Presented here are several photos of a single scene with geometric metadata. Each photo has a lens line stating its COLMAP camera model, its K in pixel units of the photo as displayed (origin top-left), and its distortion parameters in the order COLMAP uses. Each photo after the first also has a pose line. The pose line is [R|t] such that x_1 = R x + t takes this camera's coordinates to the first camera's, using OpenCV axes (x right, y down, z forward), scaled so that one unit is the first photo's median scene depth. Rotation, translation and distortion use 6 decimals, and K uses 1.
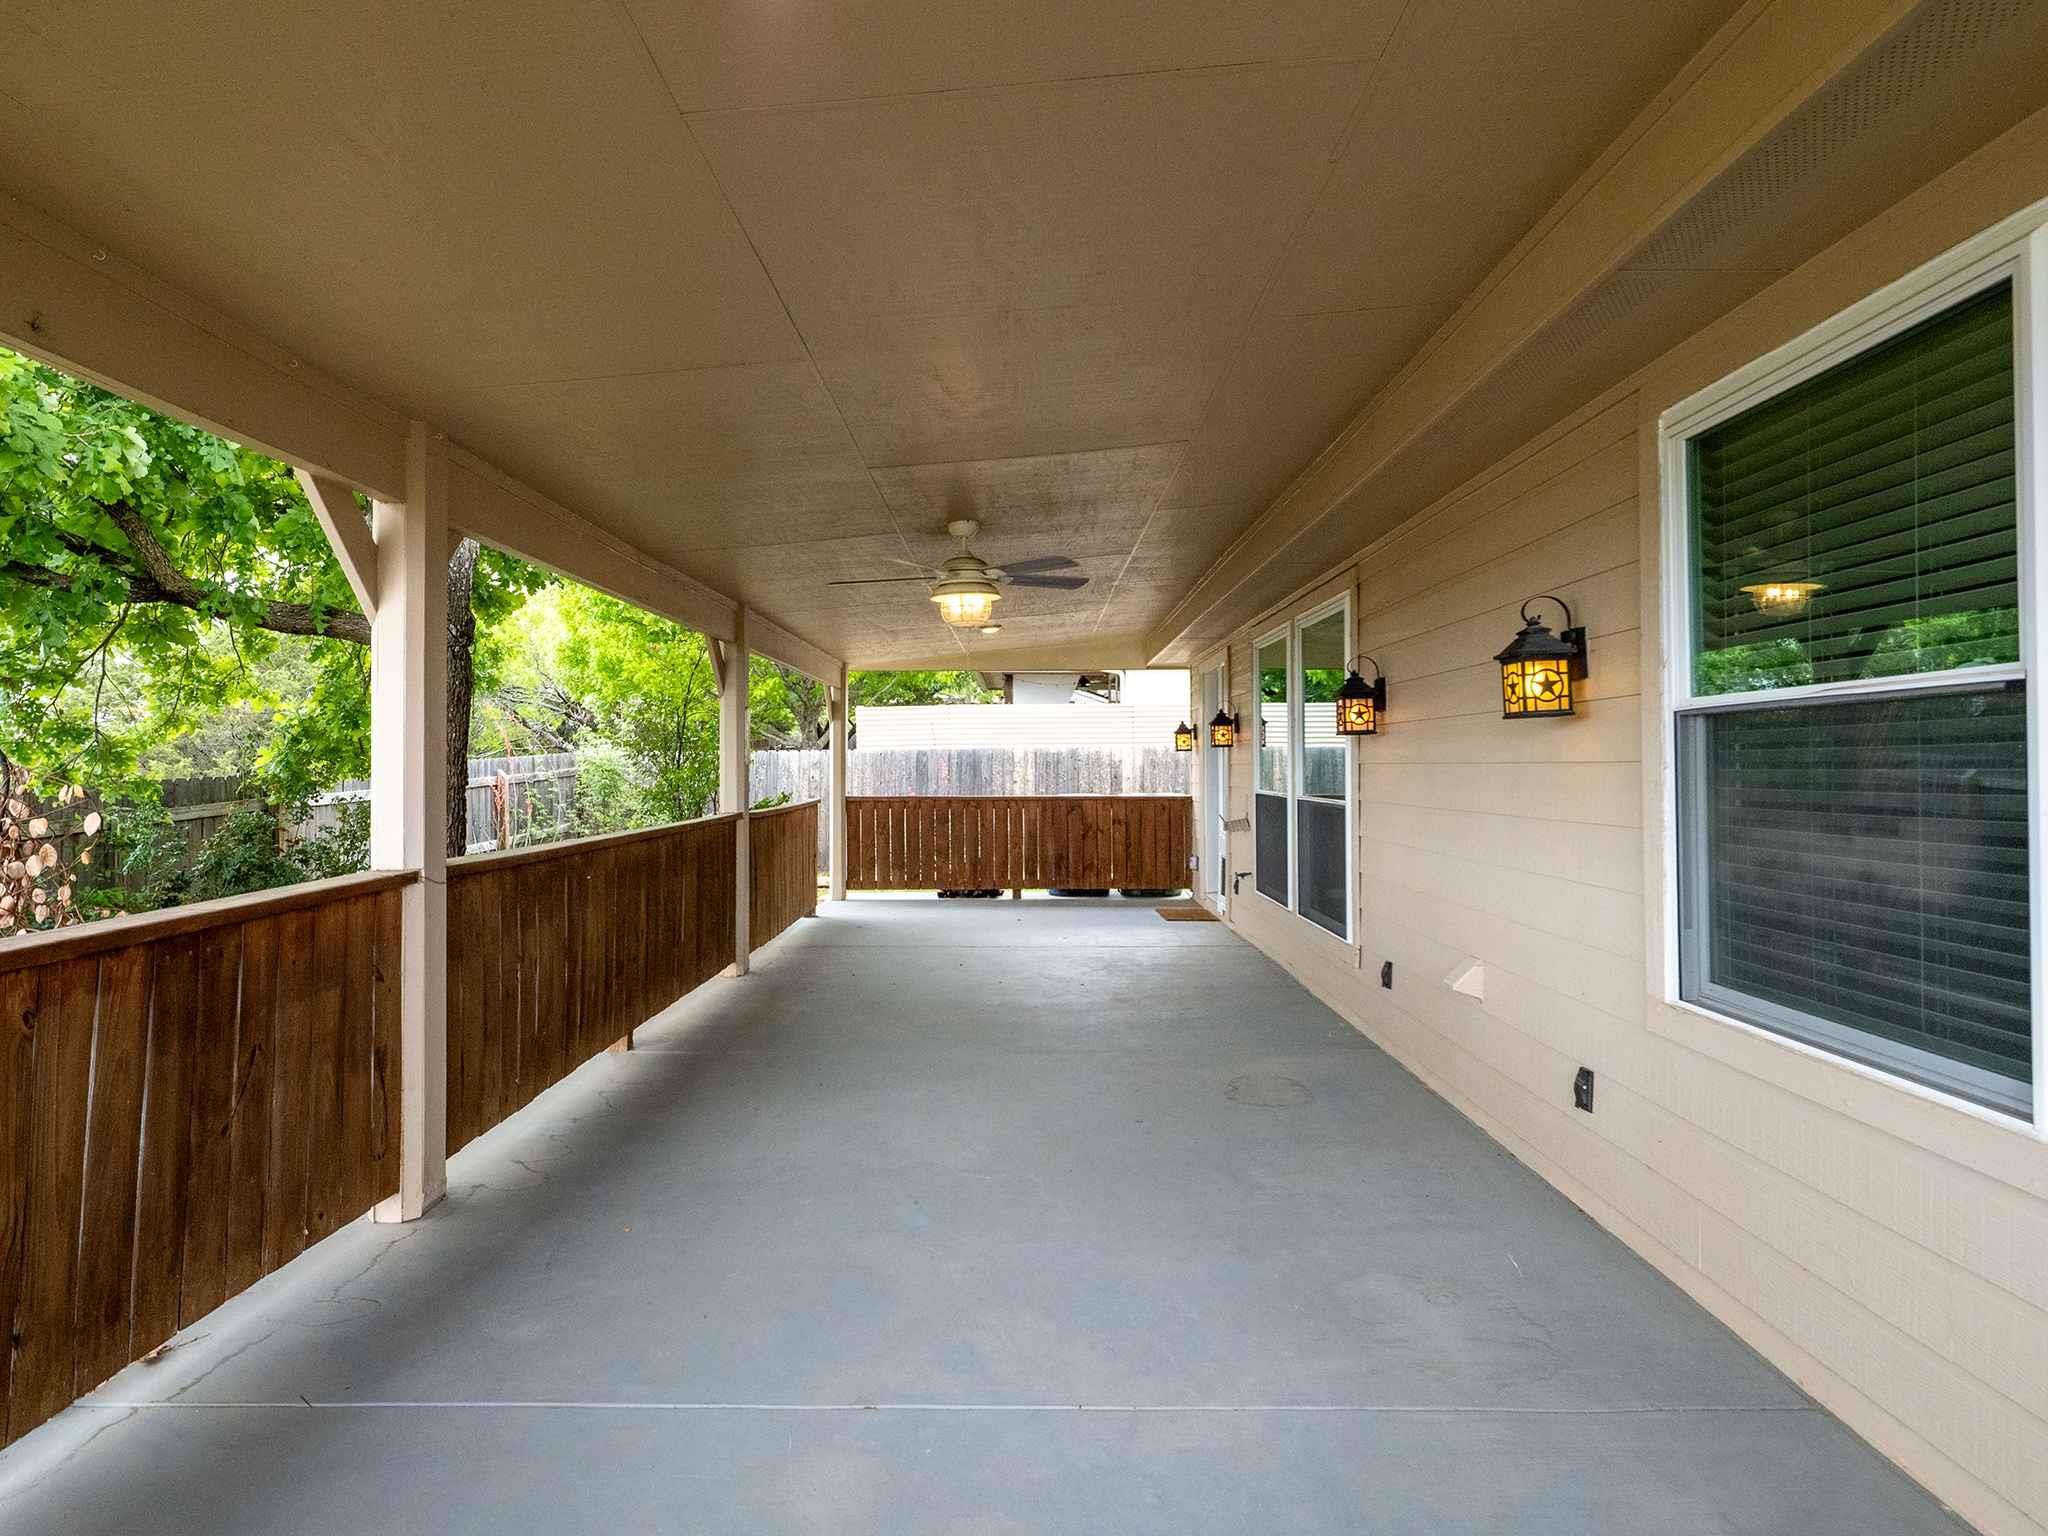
lens RADIAL K [[1202.0, 0, 1024.0], [0, 1202.0, 768.0], [0, 0, 1]] dist [0.001577, 0.000269]
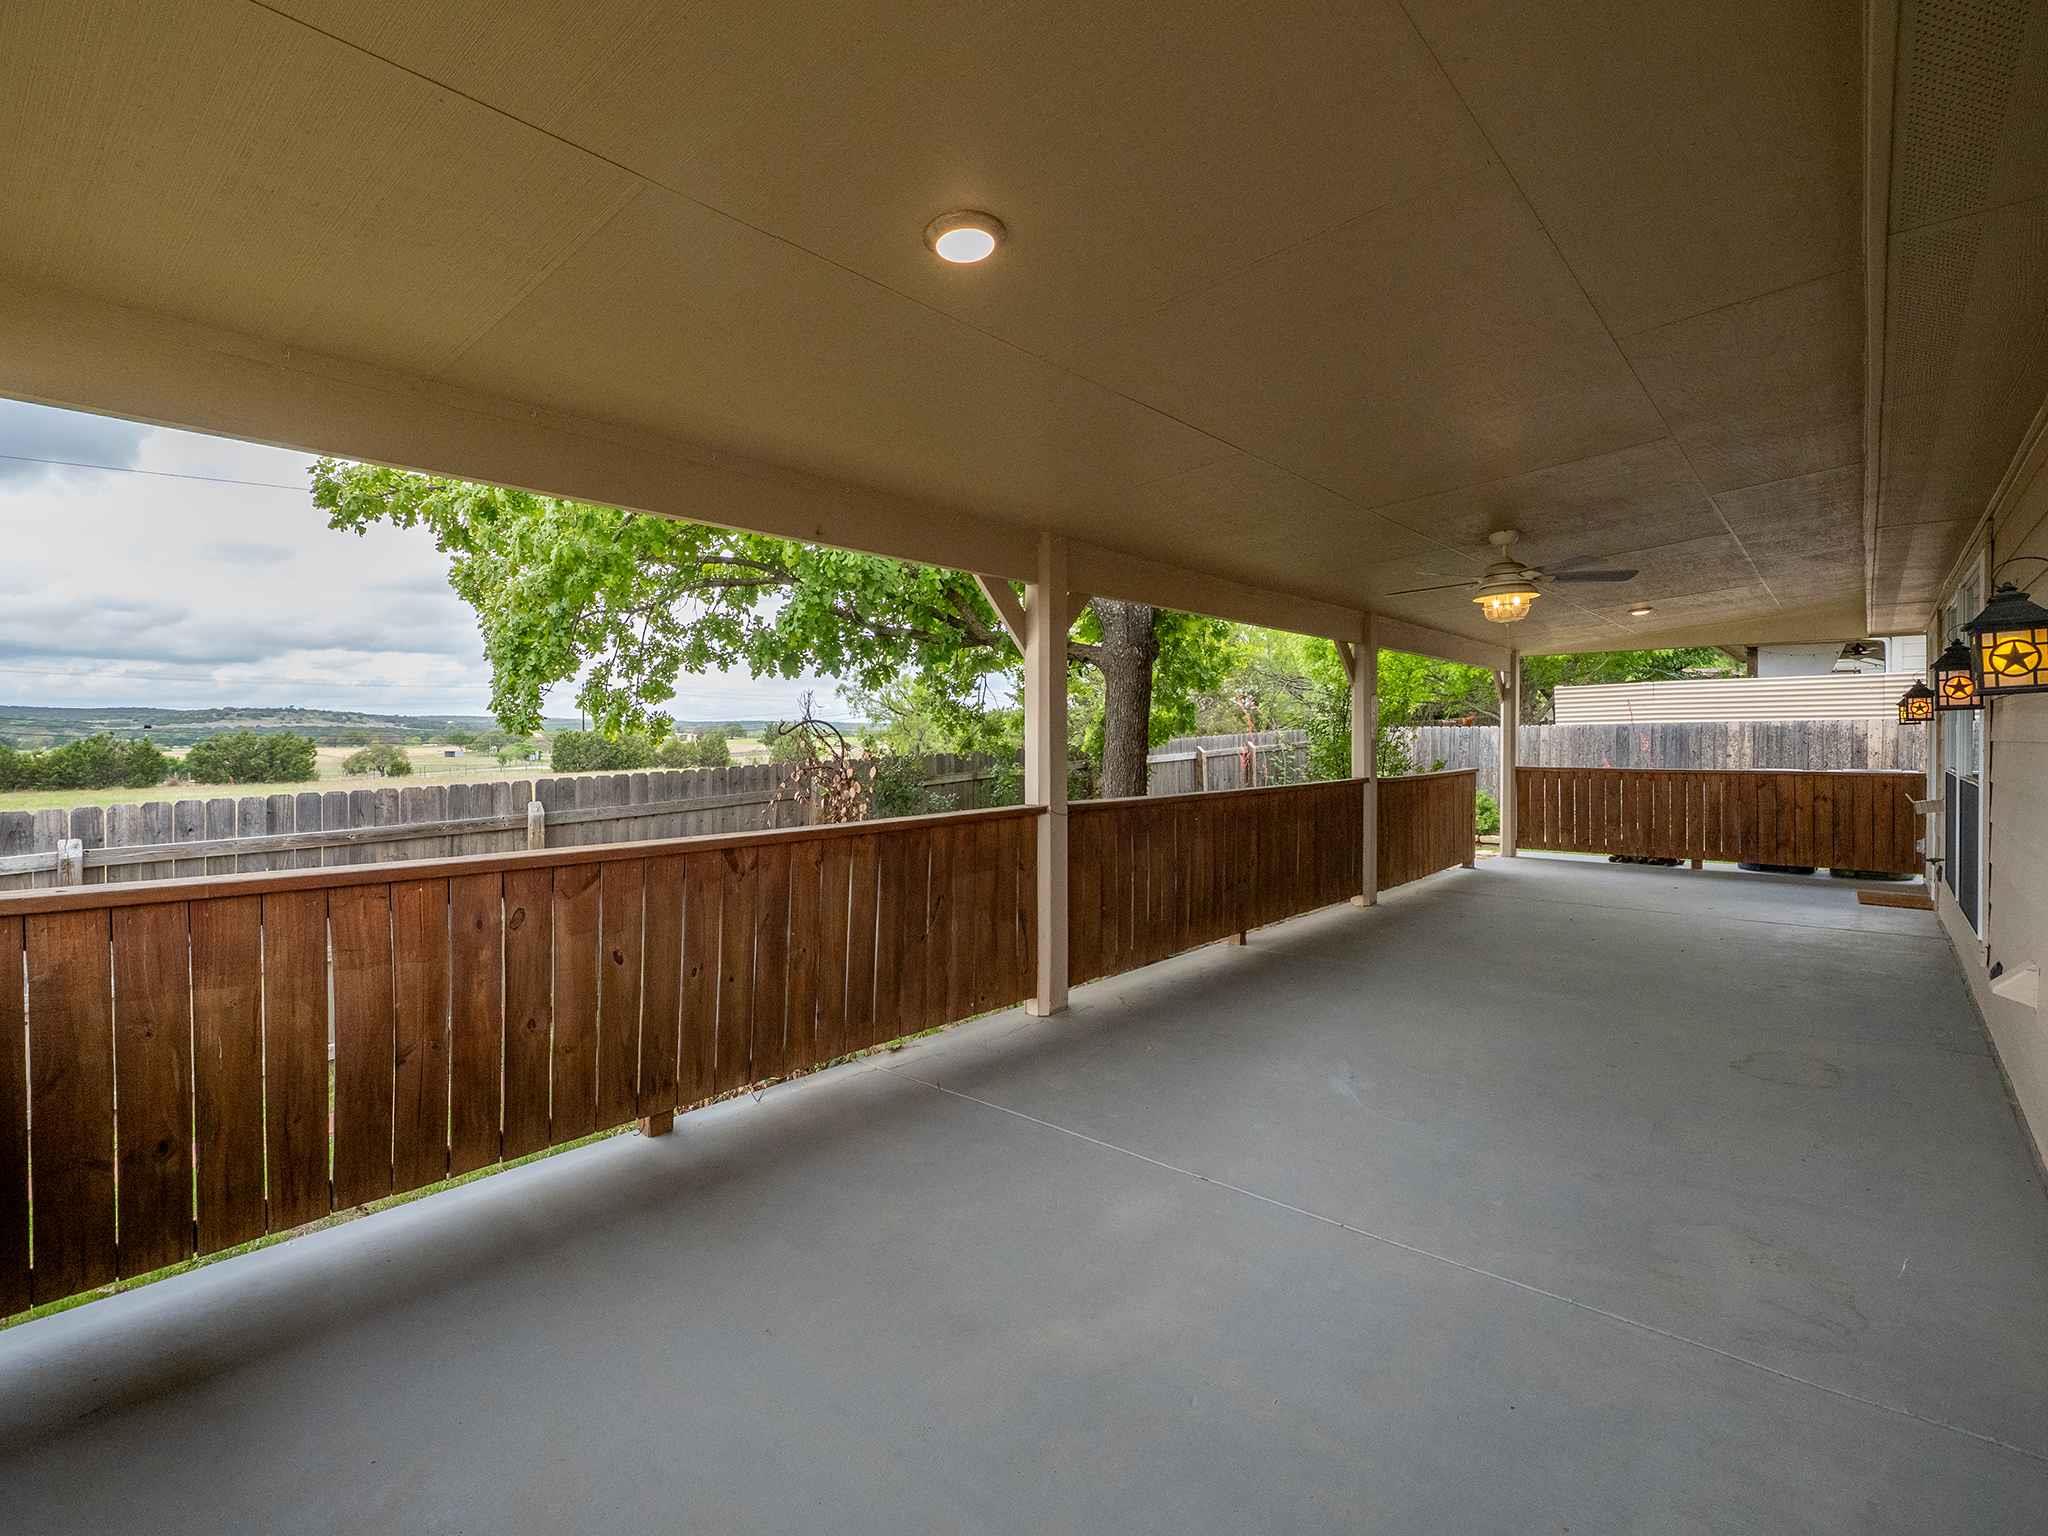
lens RADIAL K [[975.9, 0, 1014.7], [0, 975.9, 756.0], [0, 0, 1]] dist [-0.008720, -0.001856]
pose [[0.753374, 0.012466, -0.657474, 0.154426], [-0.001165, 0.999844, 0.017622, -0.003256], [0.657592, -0.012510, 0.753271, -0.016713]]
